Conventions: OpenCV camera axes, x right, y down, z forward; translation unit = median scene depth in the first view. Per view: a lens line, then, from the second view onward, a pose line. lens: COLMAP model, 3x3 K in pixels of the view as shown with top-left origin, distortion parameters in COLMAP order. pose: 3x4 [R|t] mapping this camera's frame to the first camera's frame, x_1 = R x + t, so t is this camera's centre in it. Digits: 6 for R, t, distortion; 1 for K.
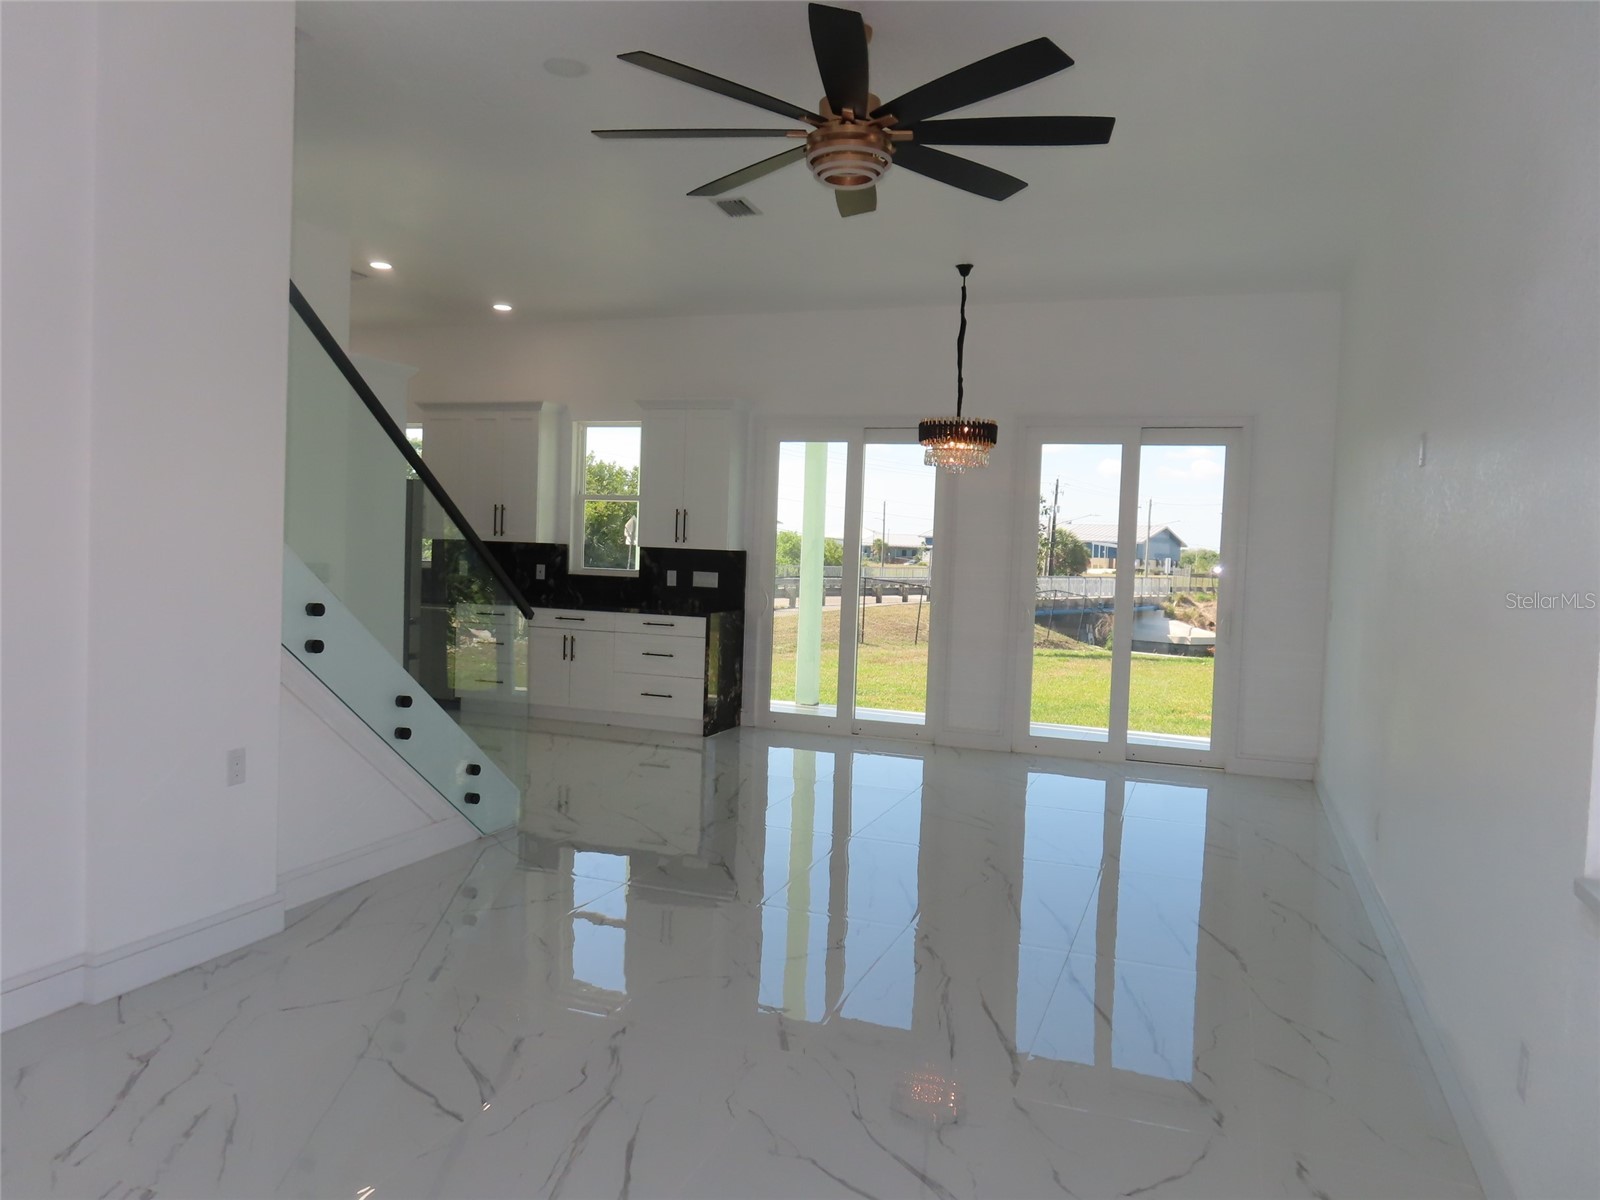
lens RADIAL K [[1143.4, 0, 800.0], [0, 1143.4, 600.0], [0, 0, 1]] dist [-0.006271, -0.002881]
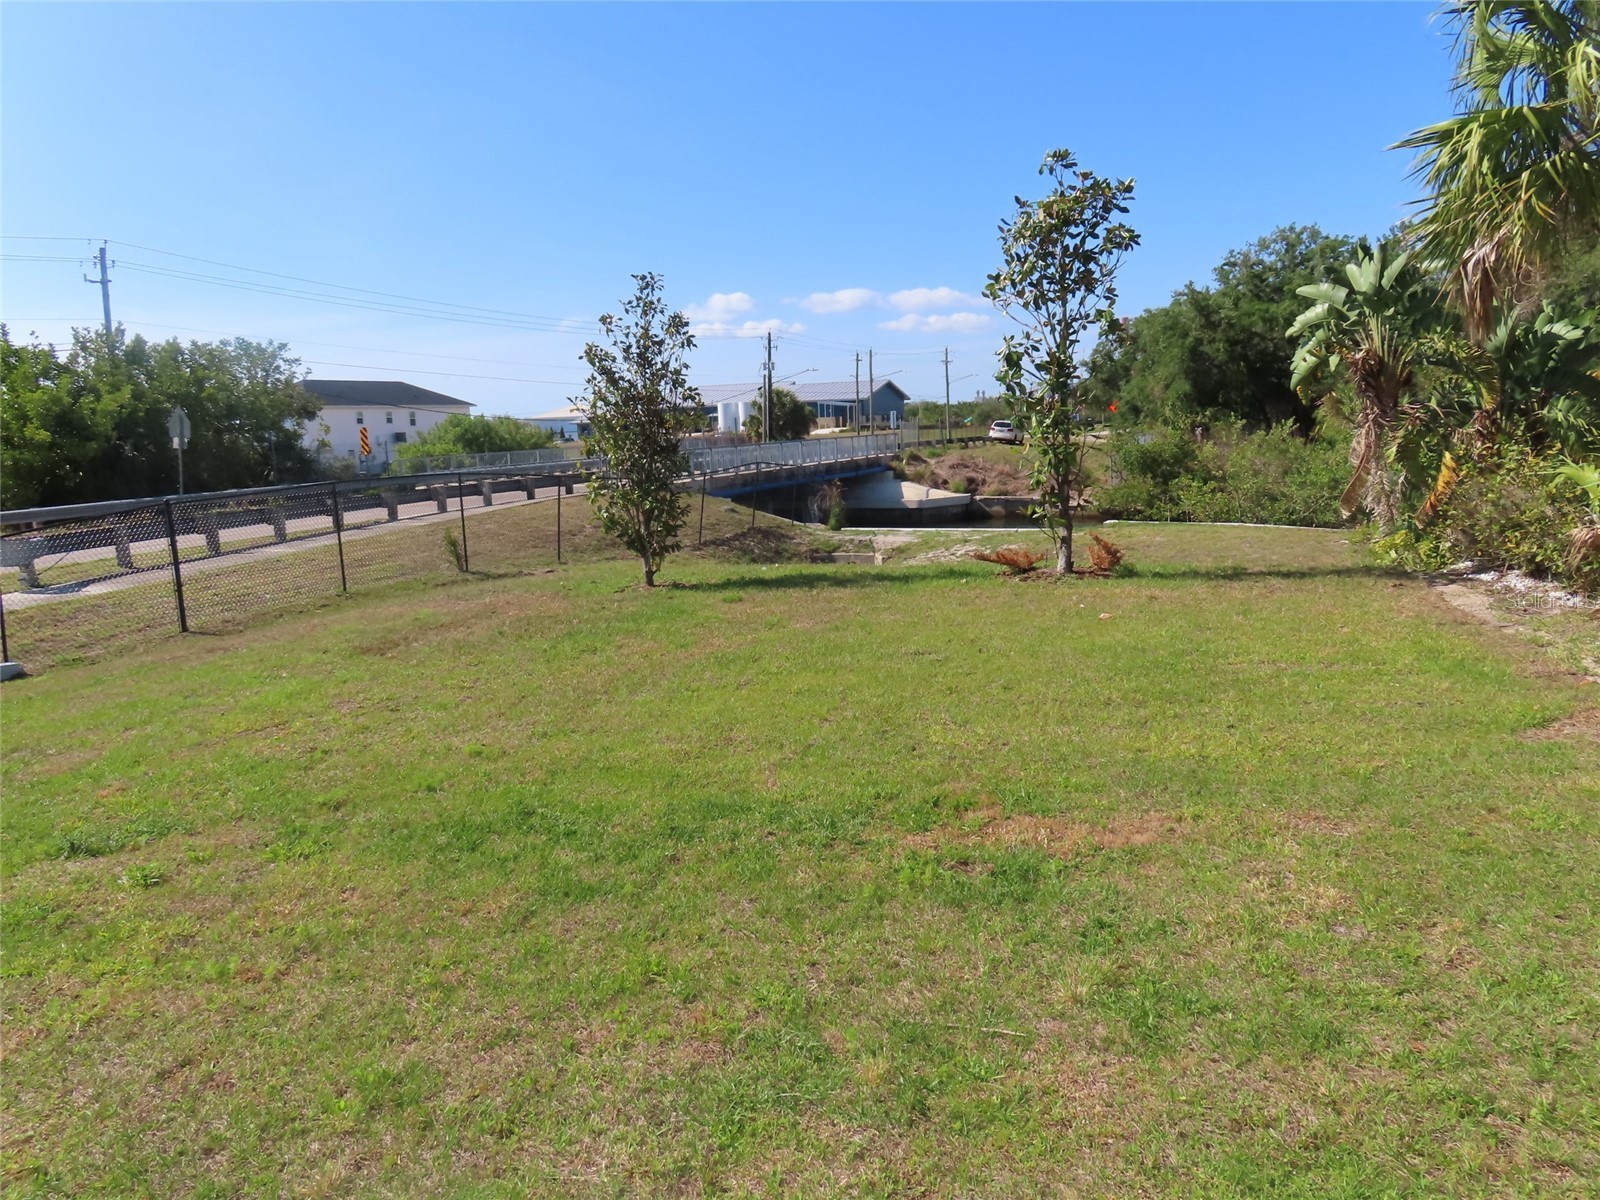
lens RADIAL K [[1143.4, 0, 800.0], [0, 1143.4, 600.0], [0, 0, 1]] dist [-0.006271, -0.002881]
pose [[0.970229, -0.112815, 0.214307, 0.340075], [0.088581, 0.988871, 0.119530, -0.029987], [-0.225407, -0.096988, 0.969425, 1.062597]]
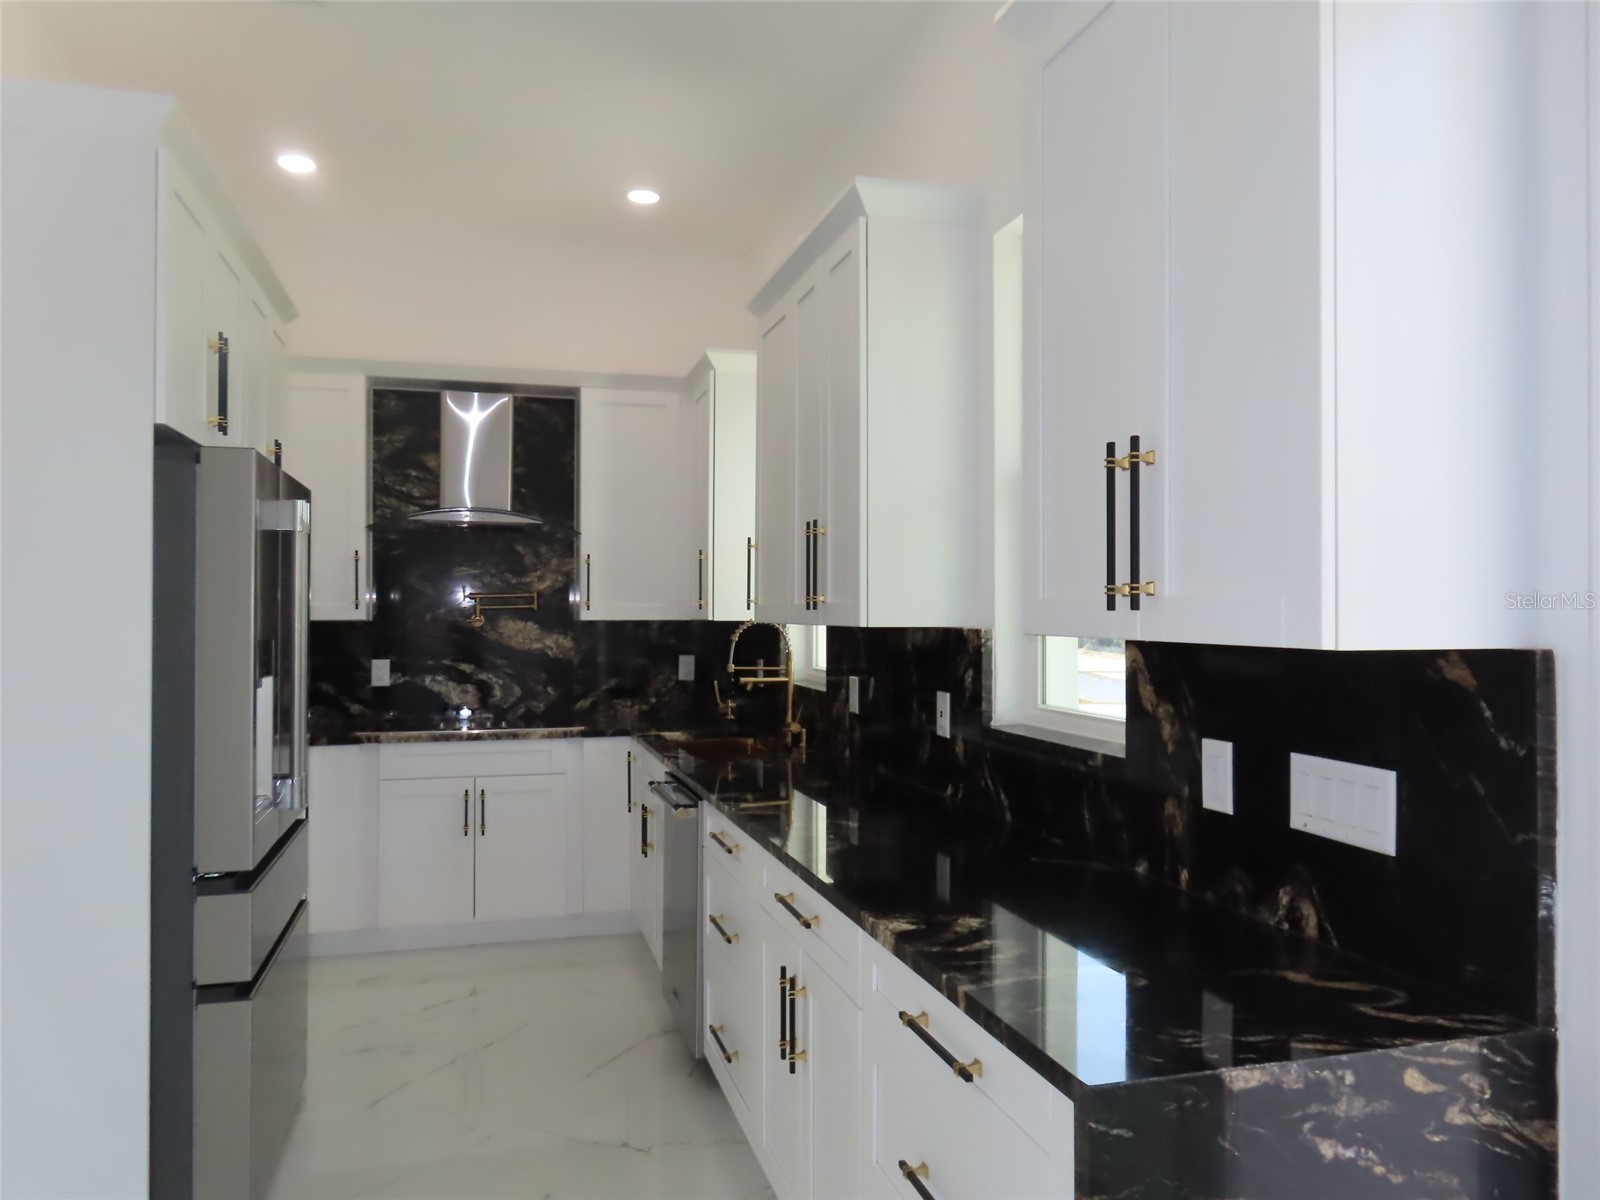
lens RADIAL K [[1143.4, 0, 800.0], [0, 1143.4, 600.0], [0, 0, 1]] dist [-0.006271, -0.002881]
pose [[0.581485, -0.041559, -0.812495, 0.019968], [-0.018399, 0.997767, -0.064203, -0.037049], [0.813349, 0.052282, 0.579422, 0.807297]]
